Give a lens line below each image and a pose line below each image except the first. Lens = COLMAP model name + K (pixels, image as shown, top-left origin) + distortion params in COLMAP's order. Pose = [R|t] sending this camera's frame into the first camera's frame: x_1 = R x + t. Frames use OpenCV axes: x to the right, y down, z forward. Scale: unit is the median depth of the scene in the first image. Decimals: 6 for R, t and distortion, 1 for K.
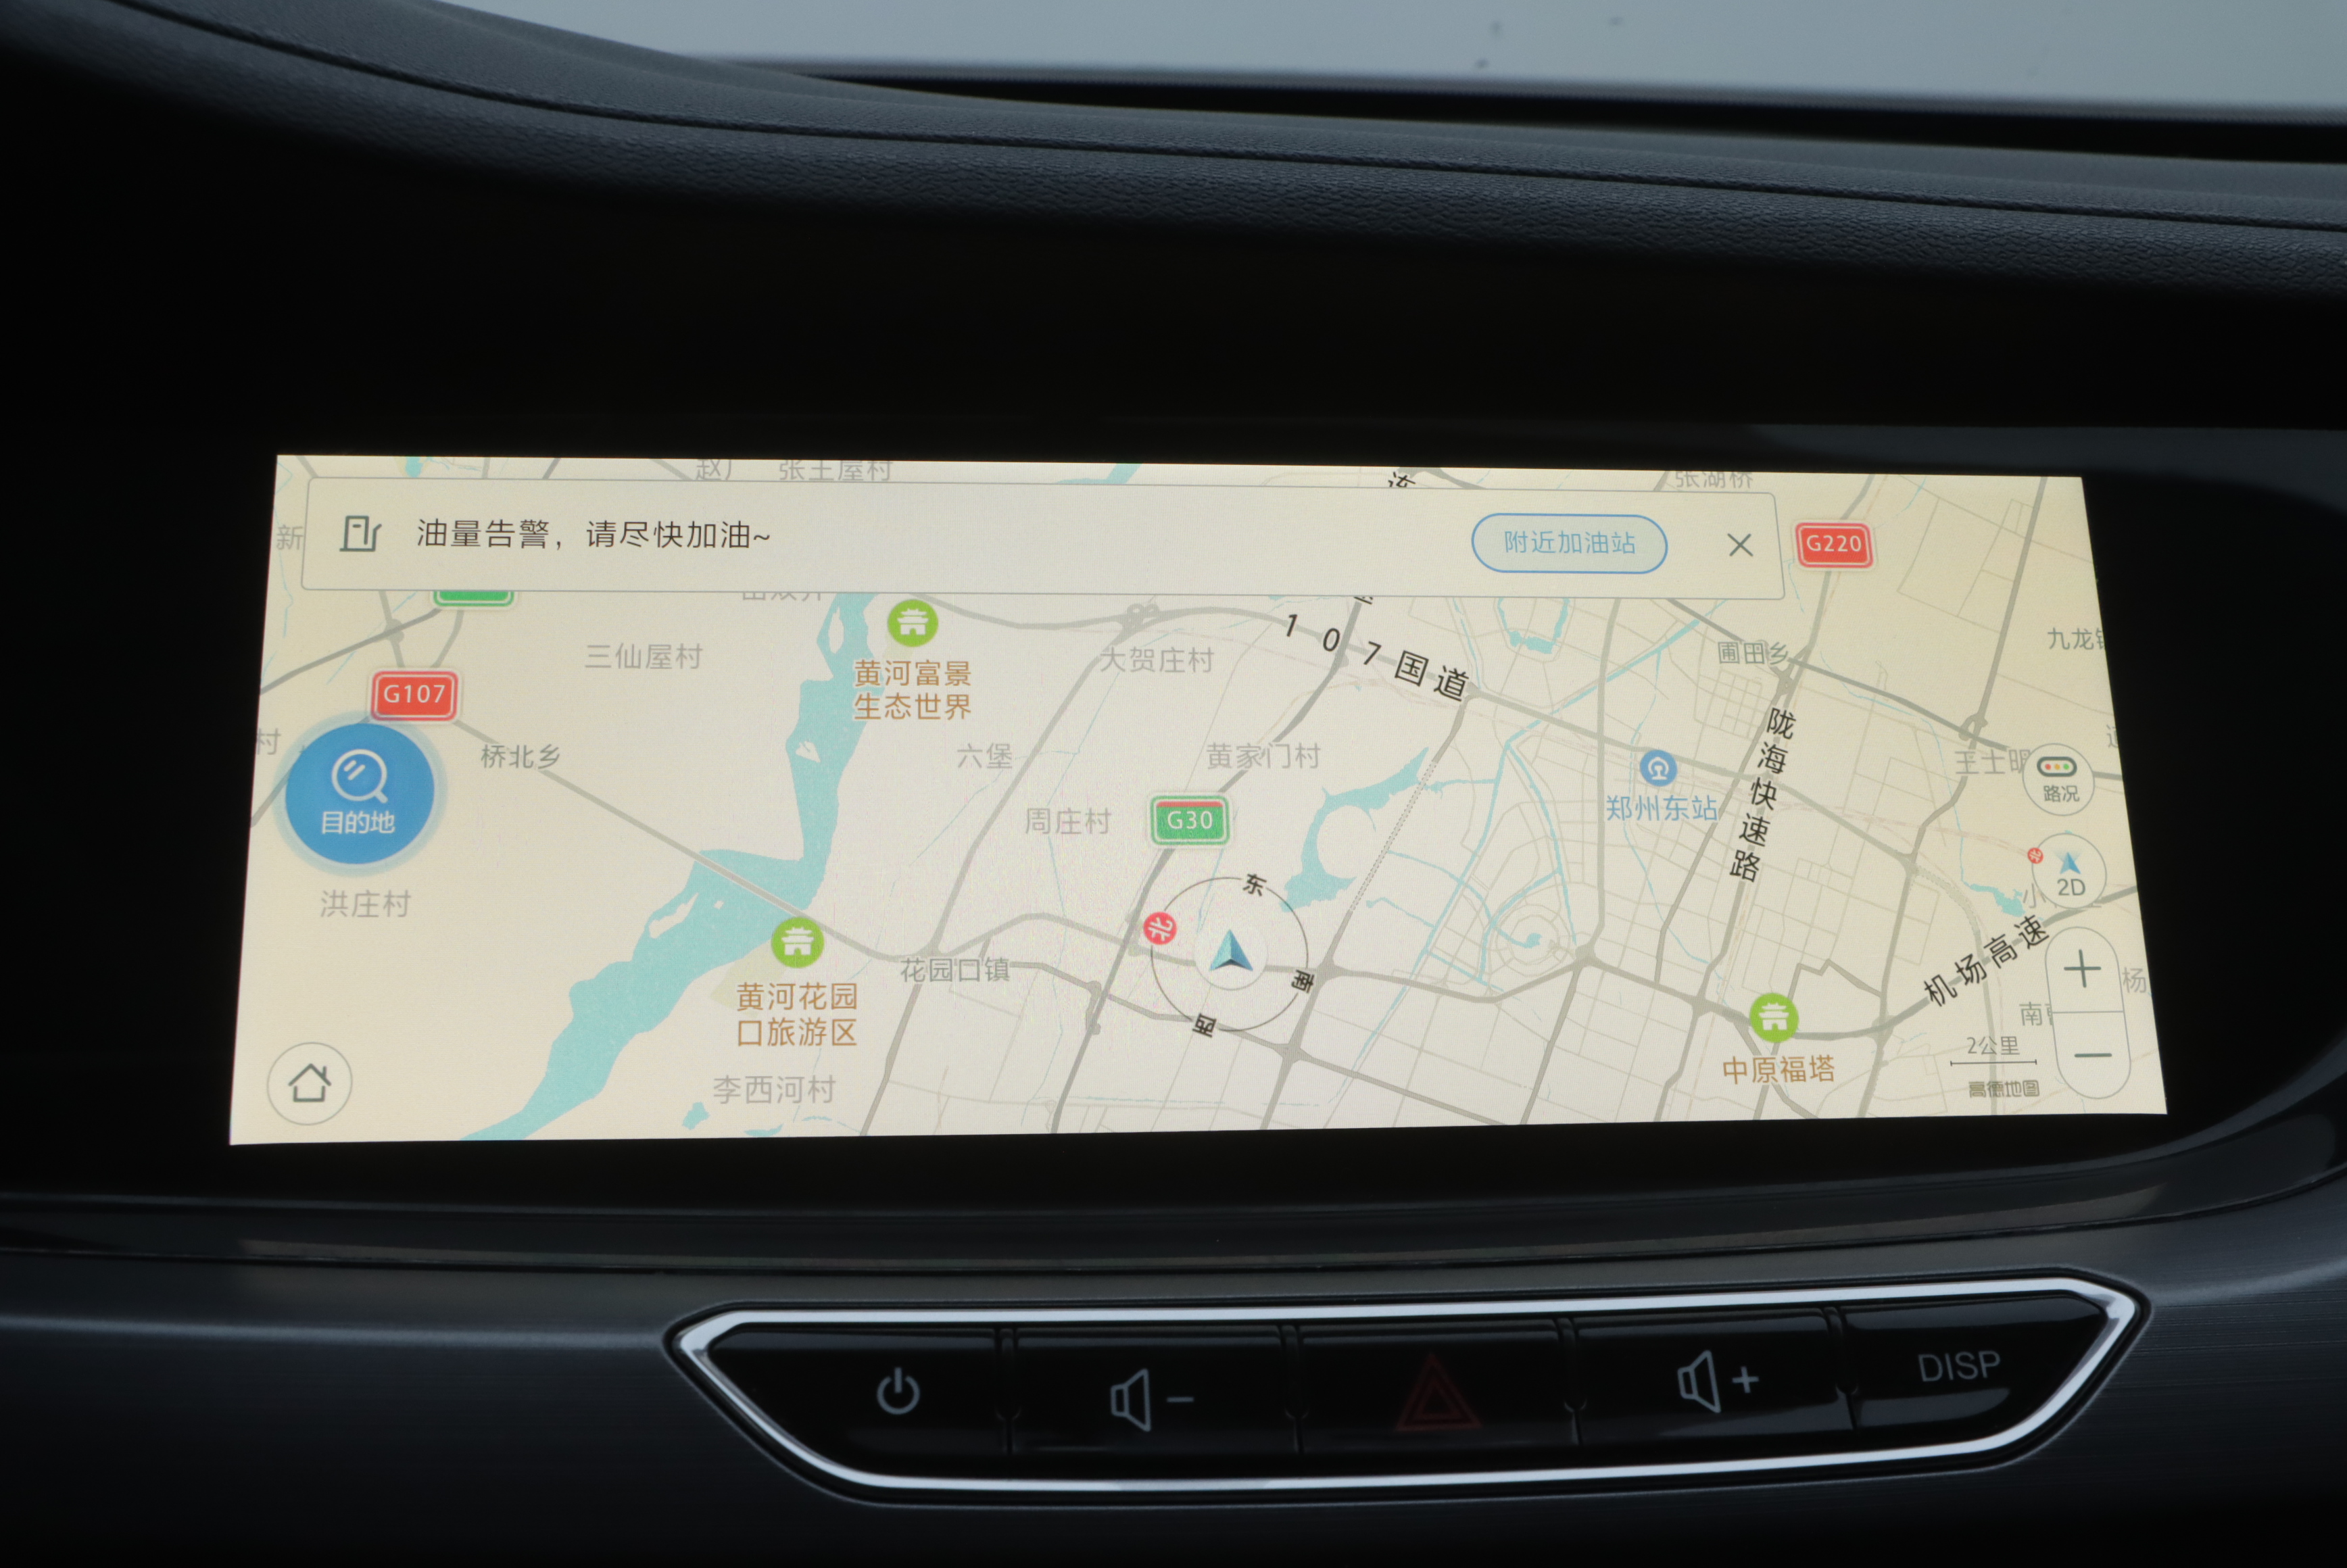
lens RADIAL K [[2690.9, 0, 1182.9], [0, 2690.9, 792.9], [0, 0, 1]] dist [-0.021439, 0.000000]
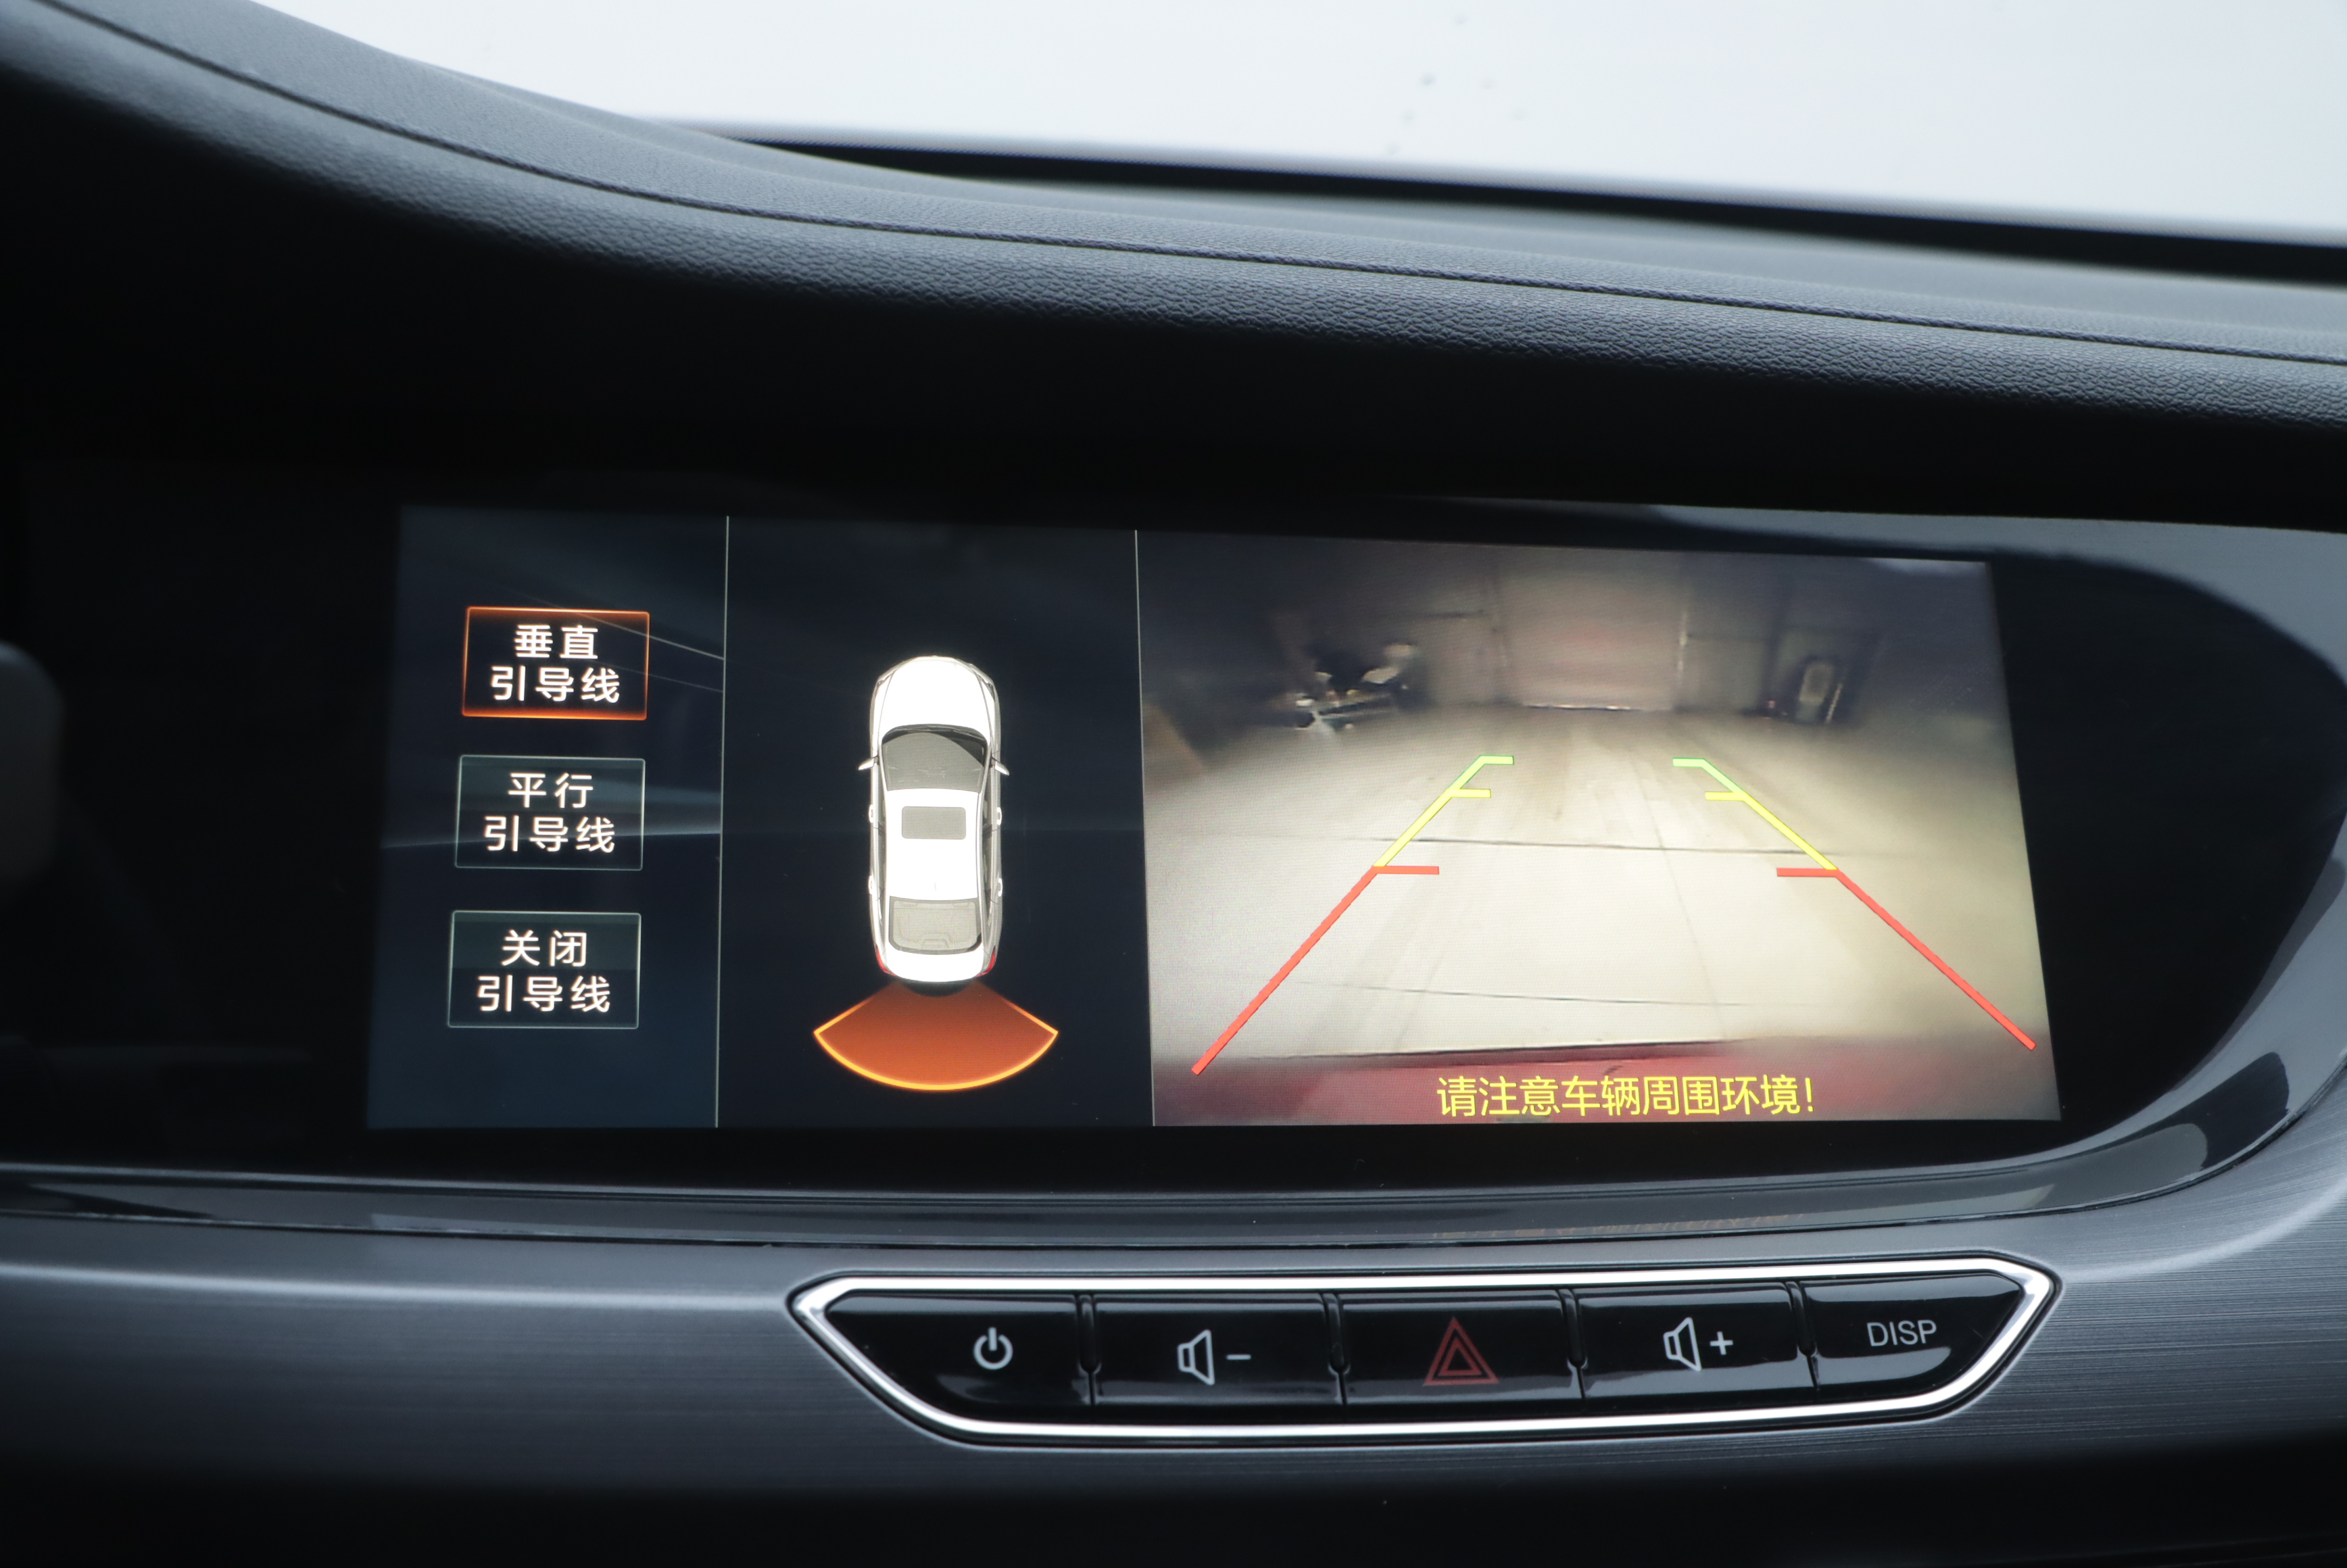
lens RADIAL K [[2690.9, 0, 1170.0], [0, 2690.9, 774.9], [0, 0, 1]] dist [-0.021439, 0.000000]
pose [[0.997554, 0.018760, 0.067340, -0.103834], [-0.017622, 0.999692, -0.017458, -0.001283], [-0.067647, 0.016229, 0.997577, -0.132237]]
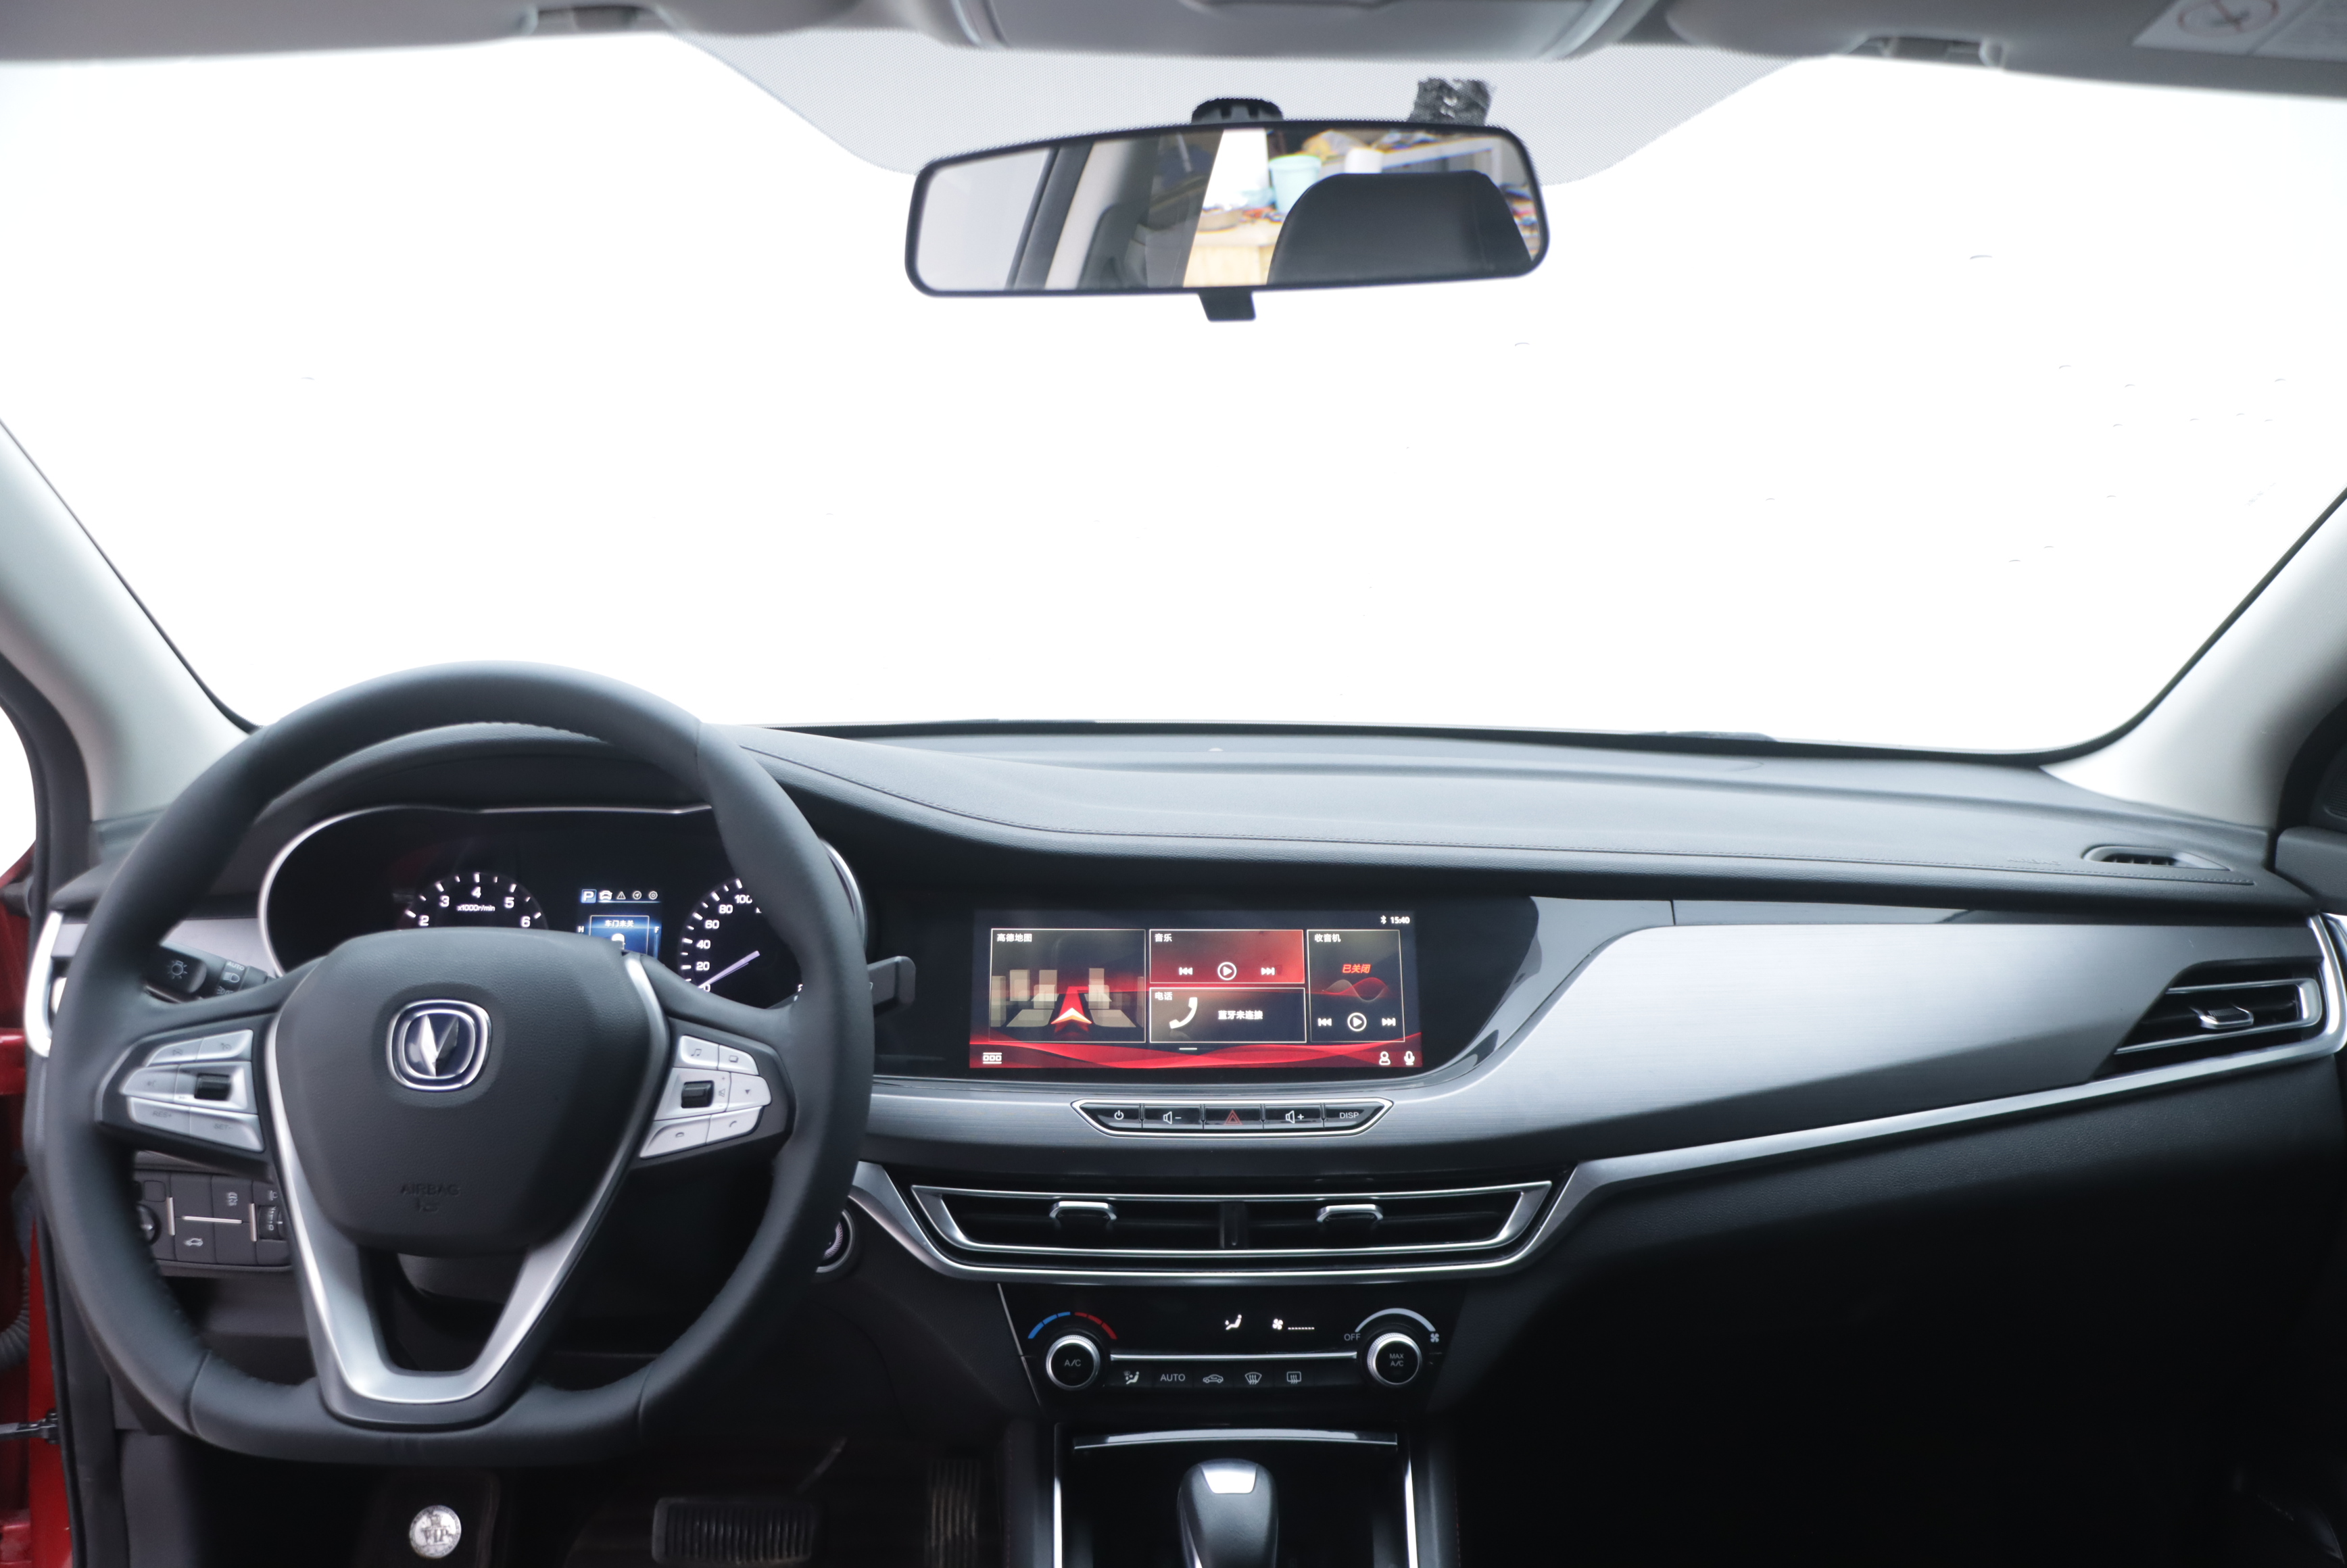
lens RADIAL K [[1913.4, 0, 1173.0], [0, 1913.4, 825.9], [0, 0, 1]] dist [-0.151077, 0.064892]
pose [[0.997329, -0.003274, -0.072971, 0.219784], [-0.002925, 0.996403, -0.084687, -0.002234], [0.072986, 0.084674, 0.993732, -2.206945]]
